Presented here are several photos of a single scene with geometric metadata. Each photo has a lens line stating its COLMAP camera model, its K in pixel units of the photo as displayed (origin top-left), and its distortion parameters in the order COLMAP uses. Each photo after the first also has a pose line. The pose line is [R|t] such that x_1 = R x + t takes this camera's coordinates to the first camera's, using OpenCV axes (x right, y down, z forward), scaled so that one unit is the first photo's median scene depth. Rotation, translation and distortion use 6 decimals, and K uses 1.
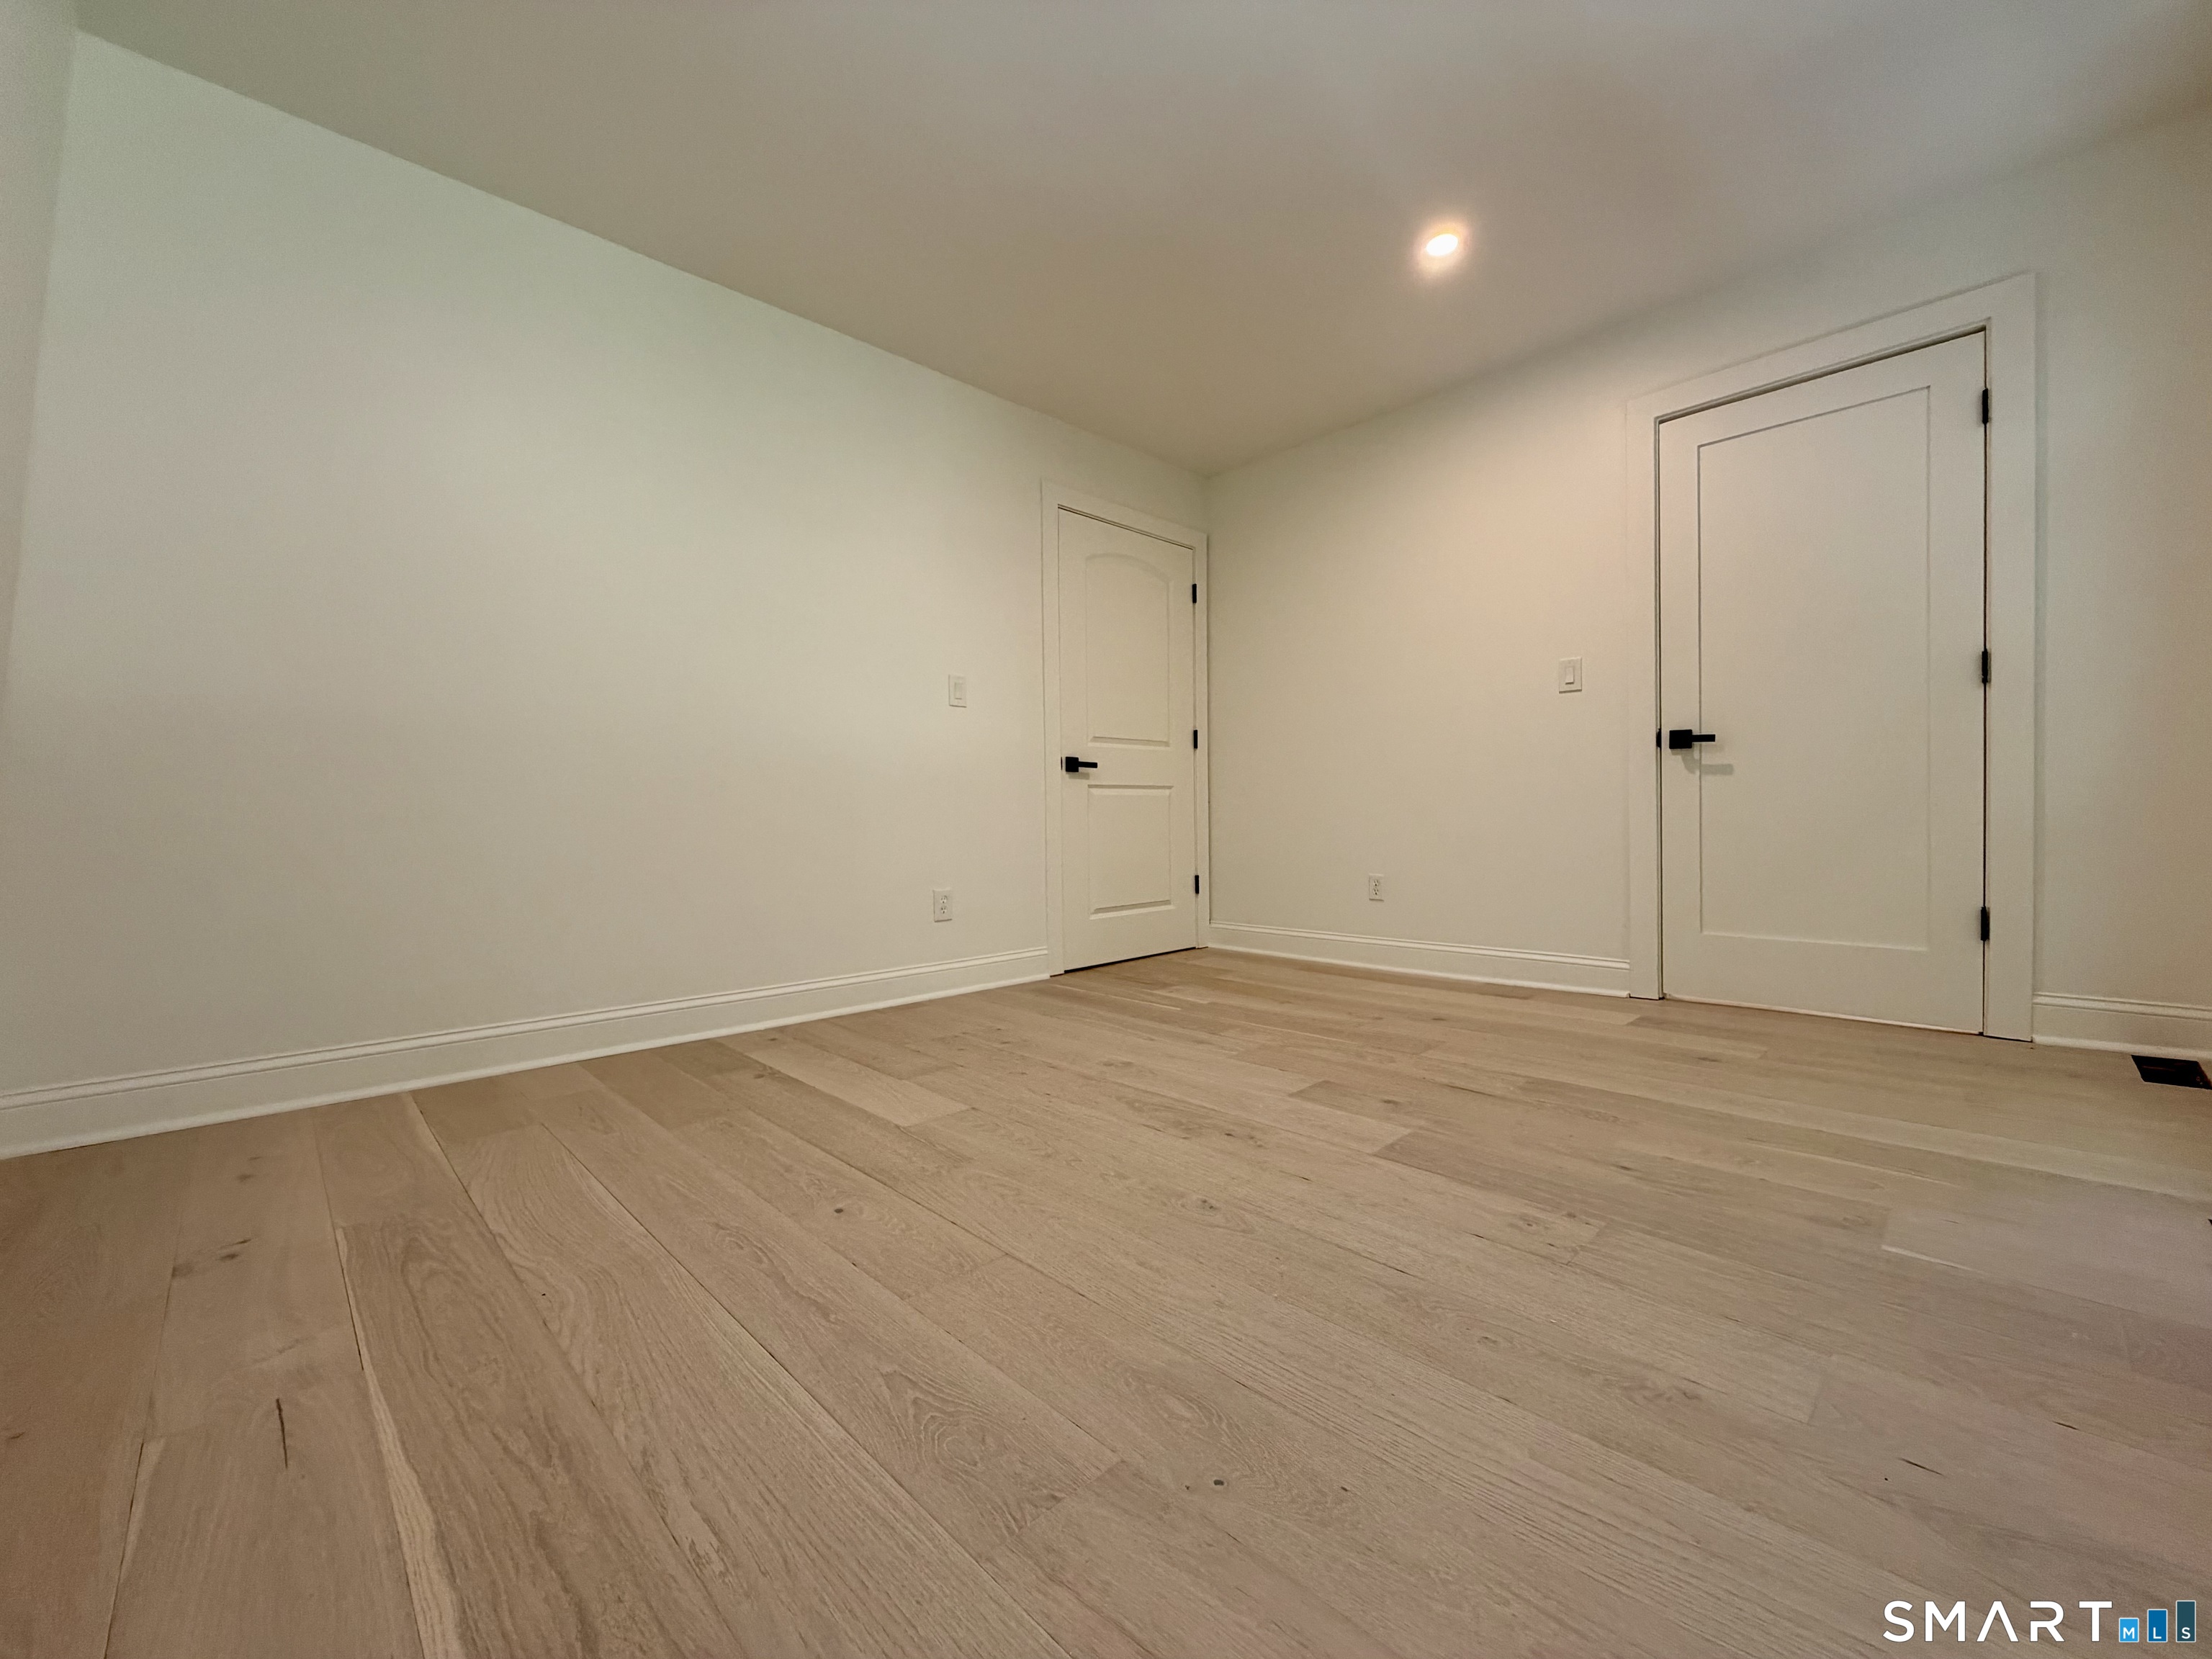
lens RADIAL K [[879.5, 0, 1099.1], [0, 879.5, 827.7], [0, 0, 1]] dist [0.001050, 0.000205]
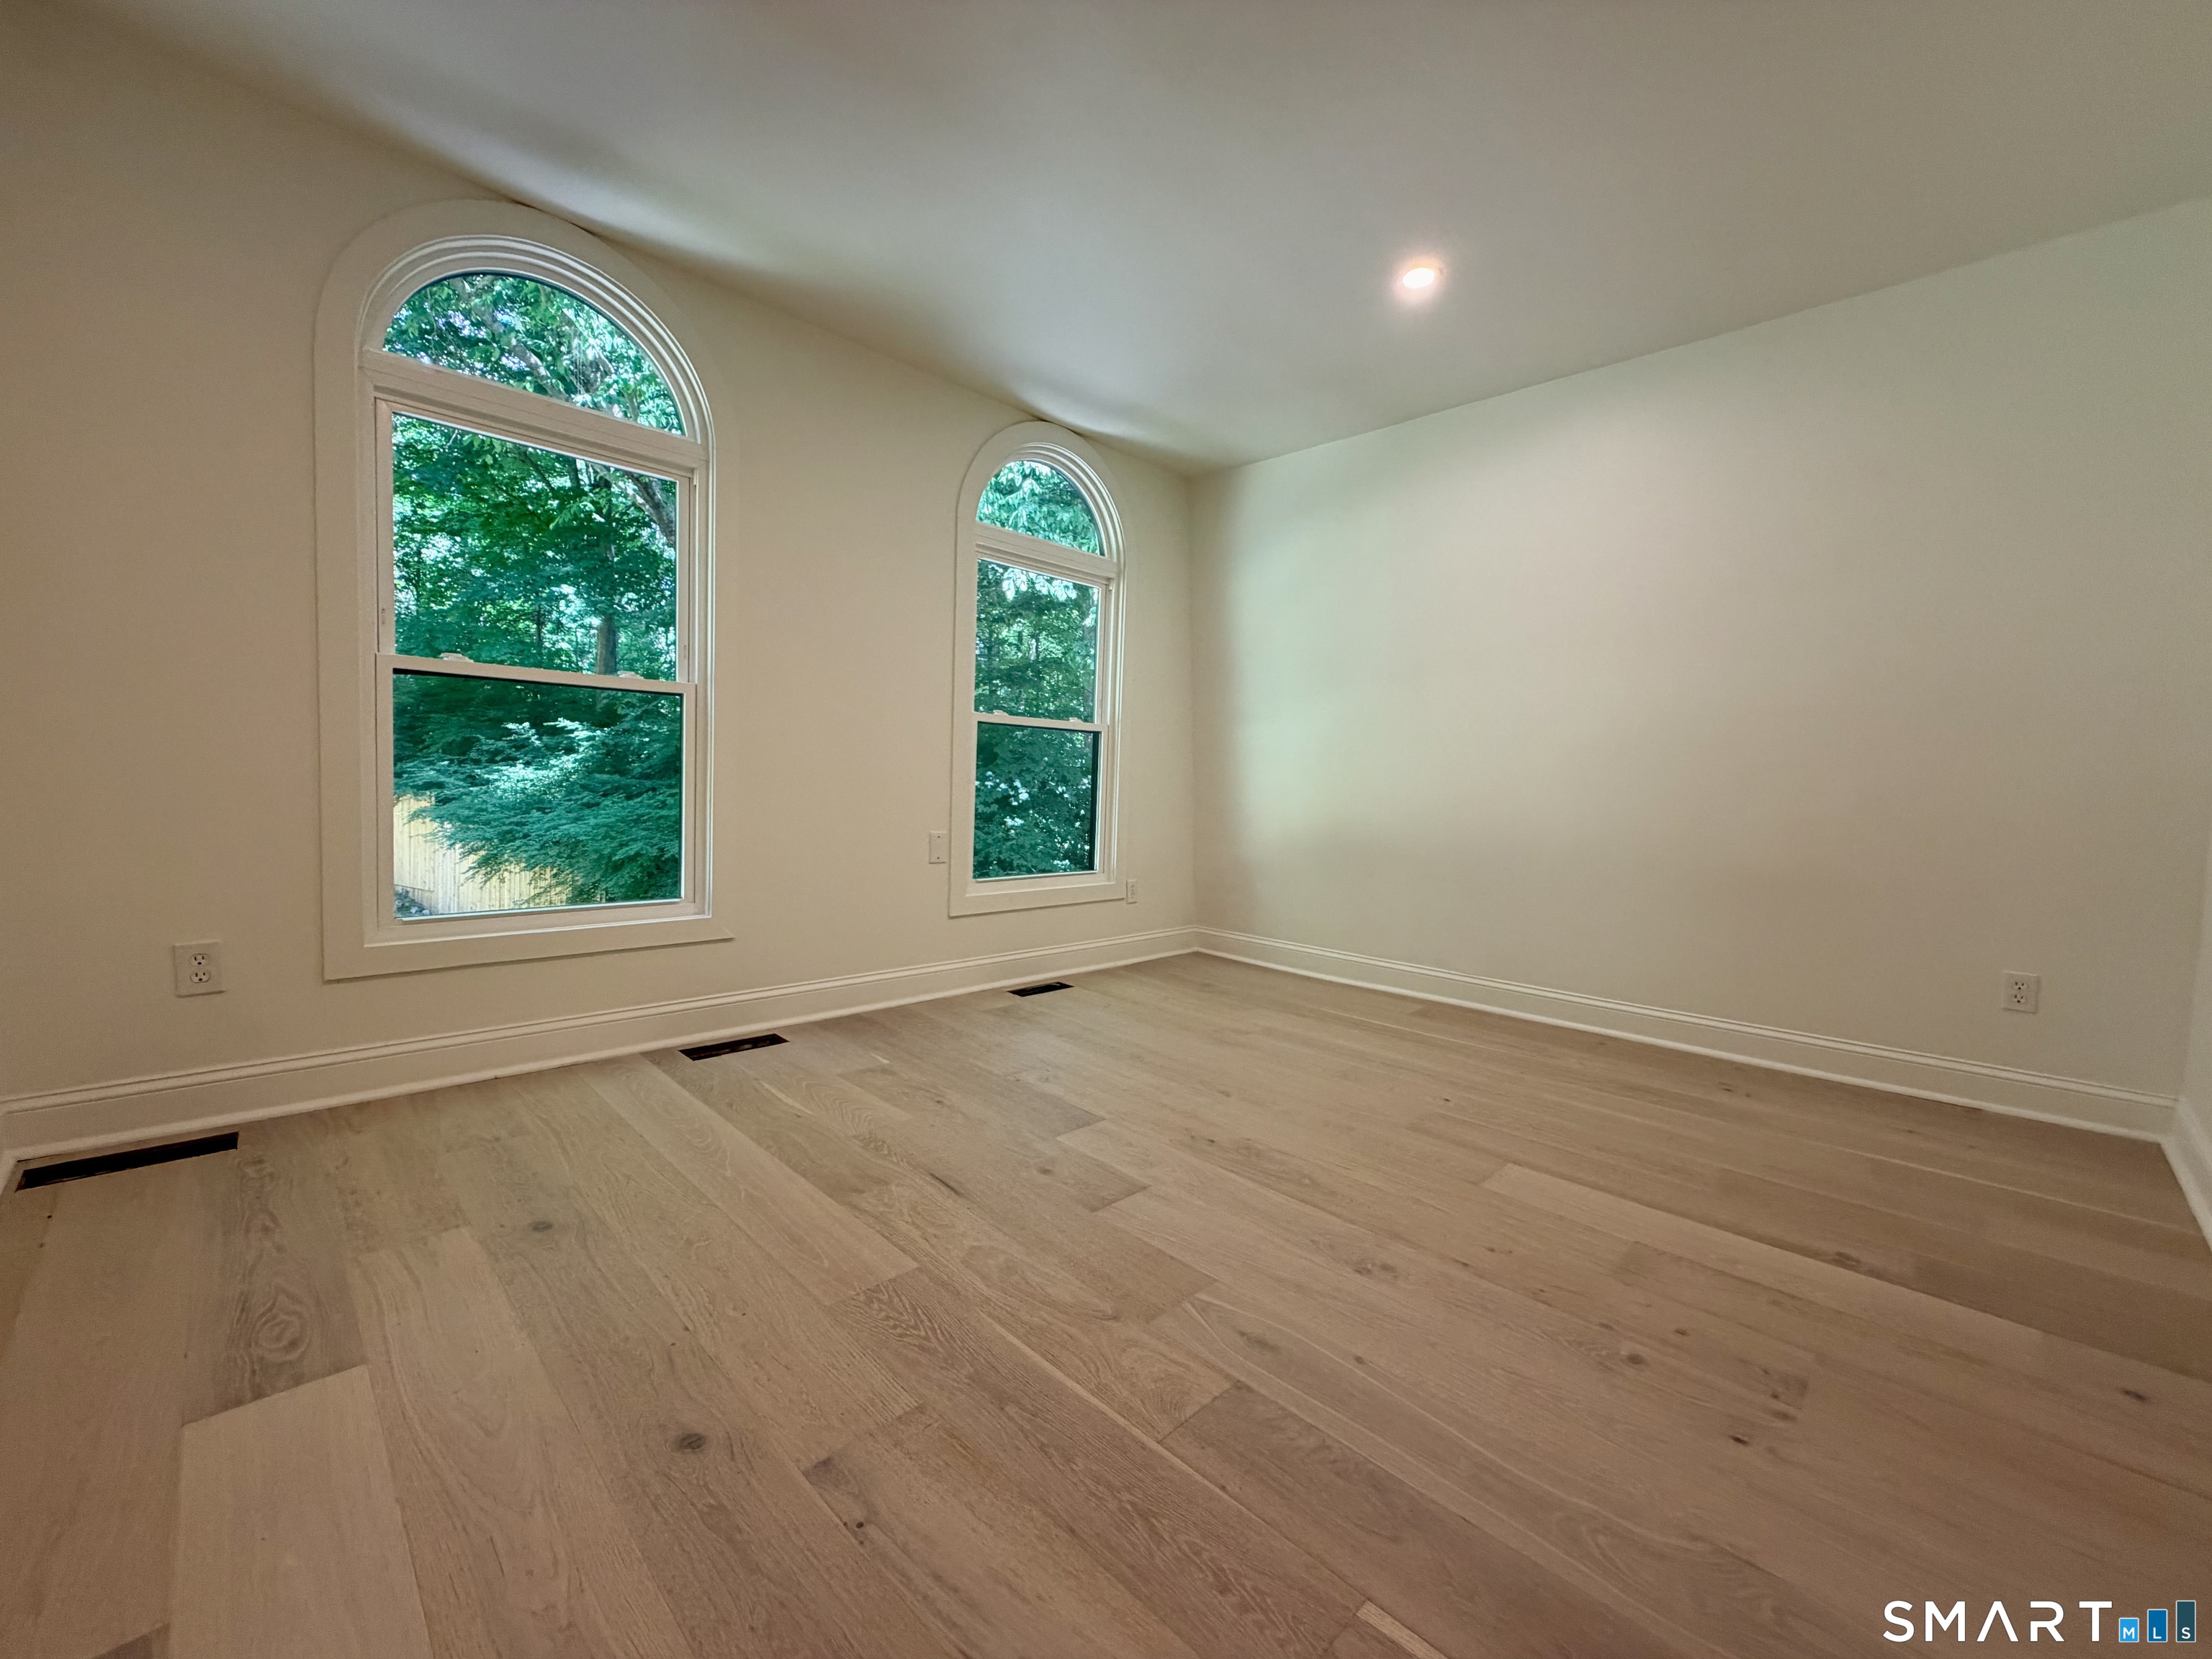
lens RADIAL K [[879.5, 0, 1099.1], [0, 879.5, 827.7], [0, 0, 1]] dist [0.001050, 0.000205]
pose [[-0.999736, -0.017333, -0.015110, 0.298719], [-0.018318, 0.997535, 0.067744, -0.134317], [0.013898, 0.068003, -0.997588, 1.971954]]
